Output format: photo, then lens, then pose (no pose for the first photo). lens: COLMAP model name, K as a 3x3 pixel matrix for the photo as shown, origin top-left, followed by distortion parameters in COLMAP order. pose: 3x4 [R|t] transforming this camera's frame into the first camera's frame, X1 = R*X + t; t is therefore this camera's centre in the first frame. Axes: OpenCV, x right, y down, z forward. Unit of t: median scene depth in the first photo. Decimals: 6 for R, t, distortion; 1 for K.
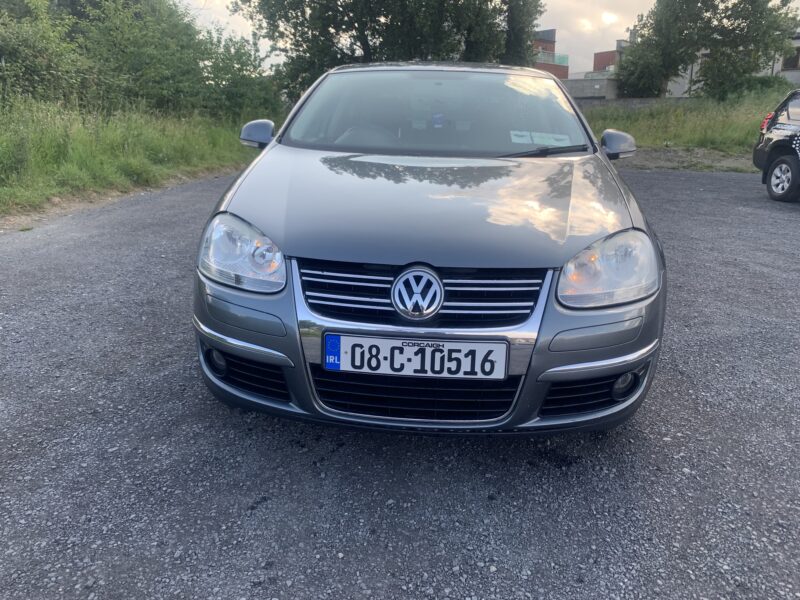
lens RADIAL K [[638.3, 0, 405.9], [0, 638.3, 276.9], [0, 0, 1]] dist [0.003805, 0.002327]
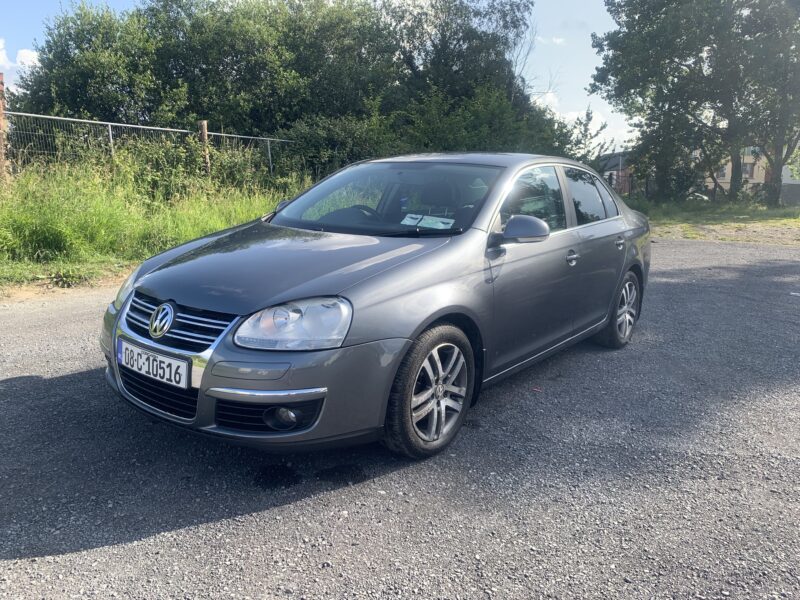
lens RADIAL K [[617.8, 0, 400.0], [0, 617.8, 300.0], [0, 0, 1]] dist [-0.003556, -0.005352]
pose [[0.837364, 0.107577, -0.535956, 1.234771], [-0.143493, 0.989320, -0.025614, -0.062460], [0.527477, 0.098354, 0.843857, 0.096888]]
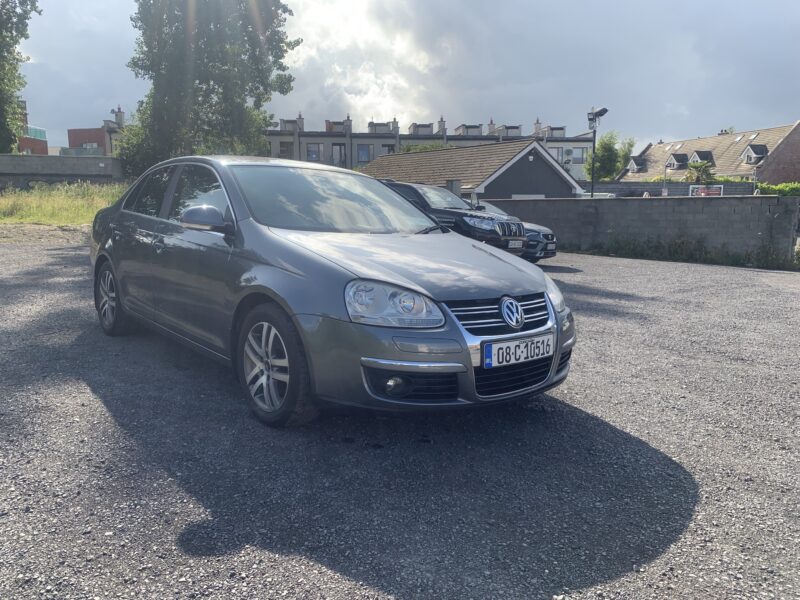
lens RADIAL K [[638.3, 0, 405.9], [0, 638.3, 276.9], [0, 0, 1]] dist [0.003805, 0.002327]
pose [[0.690968, -0.072980, 0.719192, -1.374082], [0.156386, 0.986422, -0.050152, -0.026543], [-0.705766, 0.147125, 0.692999, 0.032893]]
